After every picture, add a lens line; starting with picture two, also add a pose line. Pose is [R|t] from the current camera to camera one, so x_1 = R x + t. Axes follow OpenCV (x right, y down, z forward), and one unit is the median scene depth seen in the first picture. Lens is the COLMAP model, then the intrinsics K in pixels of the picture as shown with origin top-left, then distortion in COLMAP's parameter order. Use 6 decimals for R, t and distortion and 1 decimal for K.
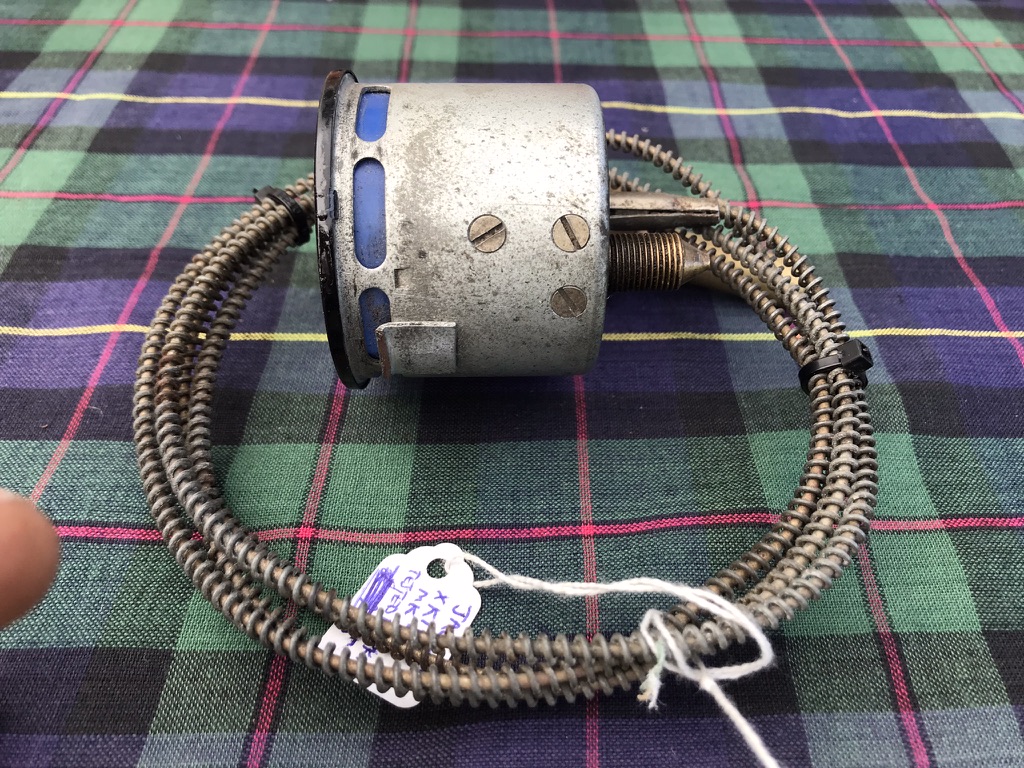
lens RADIAL K [[904.6, 0, 512.0], [0, 904.6, 384.0], [0, 0, 1]] dist [-0.003400, -0.011786]
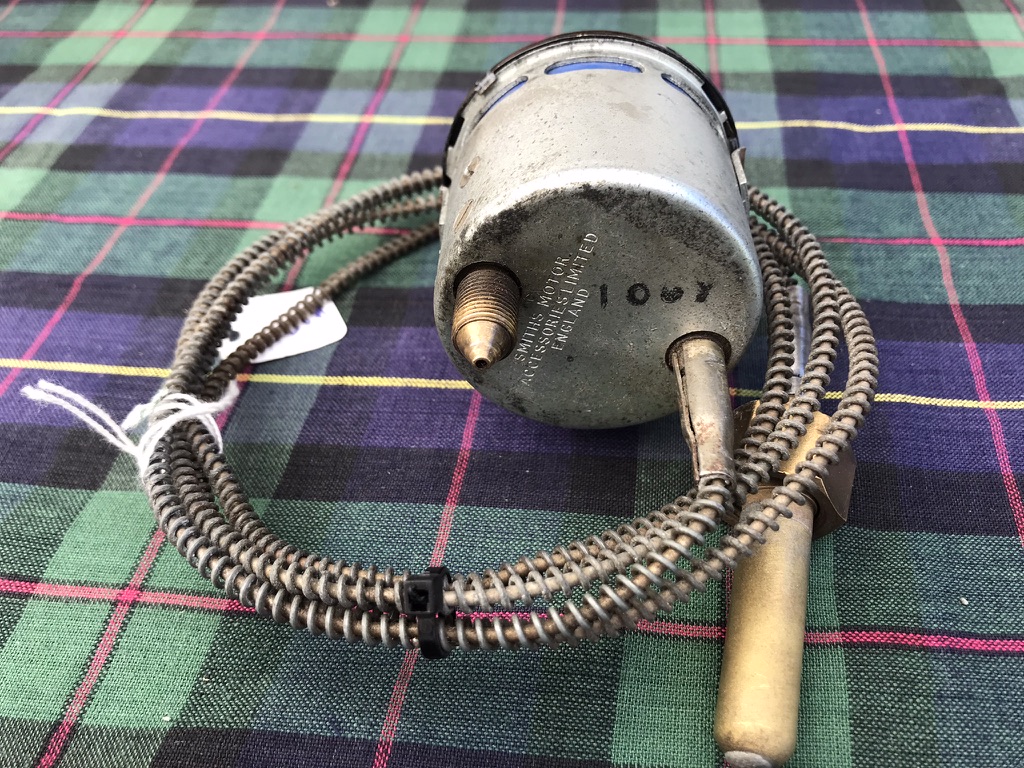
lens RADIAL K [[904.6, 0, 512.0], [0, 904.6, 384.0], [0, 0, 1]] dist [-0.003400, -0.011786]
pose [[0.986985, 0.045362, -0.154282, 0.186645], [-0.041974, 0.998802, 0.025146, -0.059339], [0.155238, -0.018343, 0.987707, 0.072855]]
